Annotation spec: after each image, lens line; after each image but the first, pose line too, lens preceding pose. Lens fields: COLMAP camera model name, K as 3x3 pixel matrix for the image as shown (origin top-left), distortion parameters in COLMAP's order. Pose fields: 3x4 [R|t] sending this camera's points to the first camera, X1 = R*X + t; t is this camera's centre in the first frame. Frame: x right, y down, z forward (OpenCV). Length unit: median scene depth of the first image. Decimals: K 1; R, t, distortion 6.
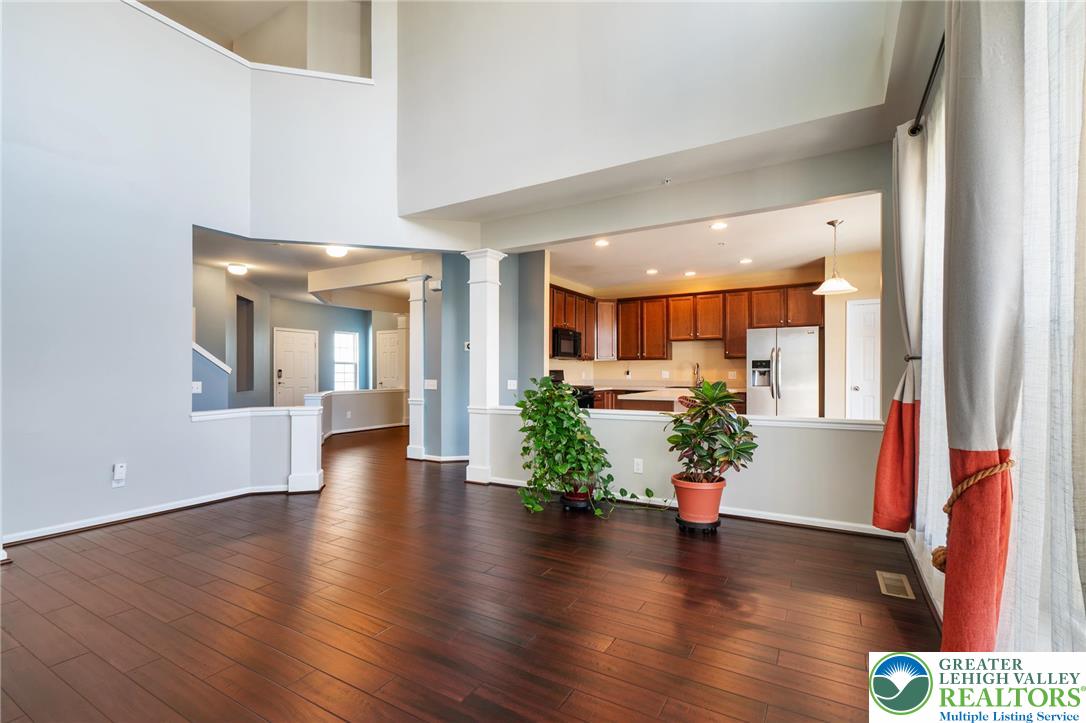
lens RADIAL K [[492.3, 0, 542.4], [0, 492.3, 371.8], [0, 0, 1]] dist [-0.000721, -0.000412]
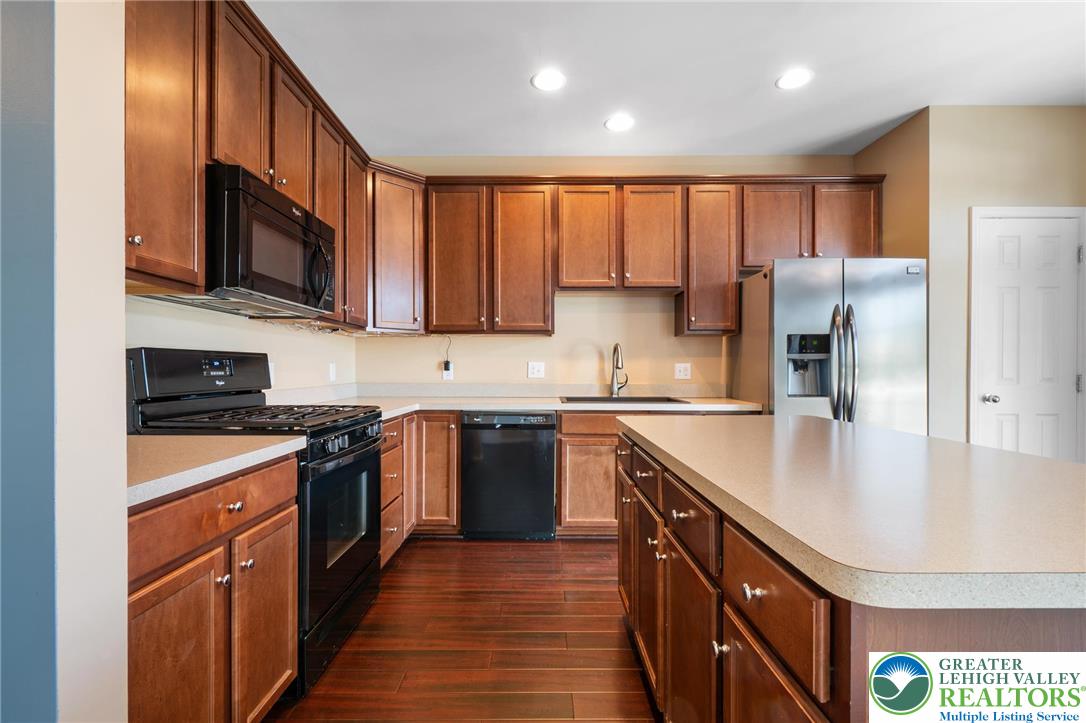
lens RADIAL K [[492.3, 0, 542.4], [0, 492.3, 371.8], [0, 0, 1]] dist [-0.000721, -0.000412]
pose [[0.865938, -0.001370, 0.500150, 0.038499], [-0.001249, 0.999987, 0.004901, 0.005918], [-0.500150, -0.004869, 0.865925, 0.676486]]
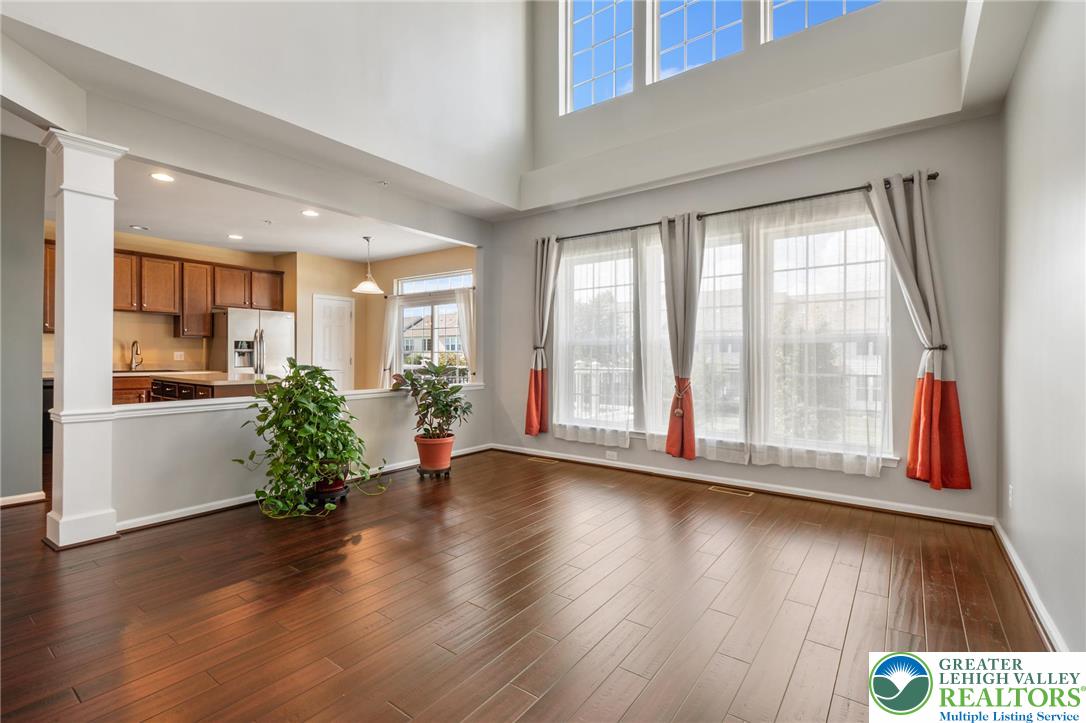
lens RADIAL K [[482.4, 0, 551.1], [0, 482.4, 360.4], [0, 0, 1]] dist [0.000740, 0.000019]
pose [[0.090960, -0.008805, 0.995816, -0.418619], [-0.008628, 0.999916, 0.009630, 0.001144], [-0.995817, -0.009468, 0.090876, 0.266879]]
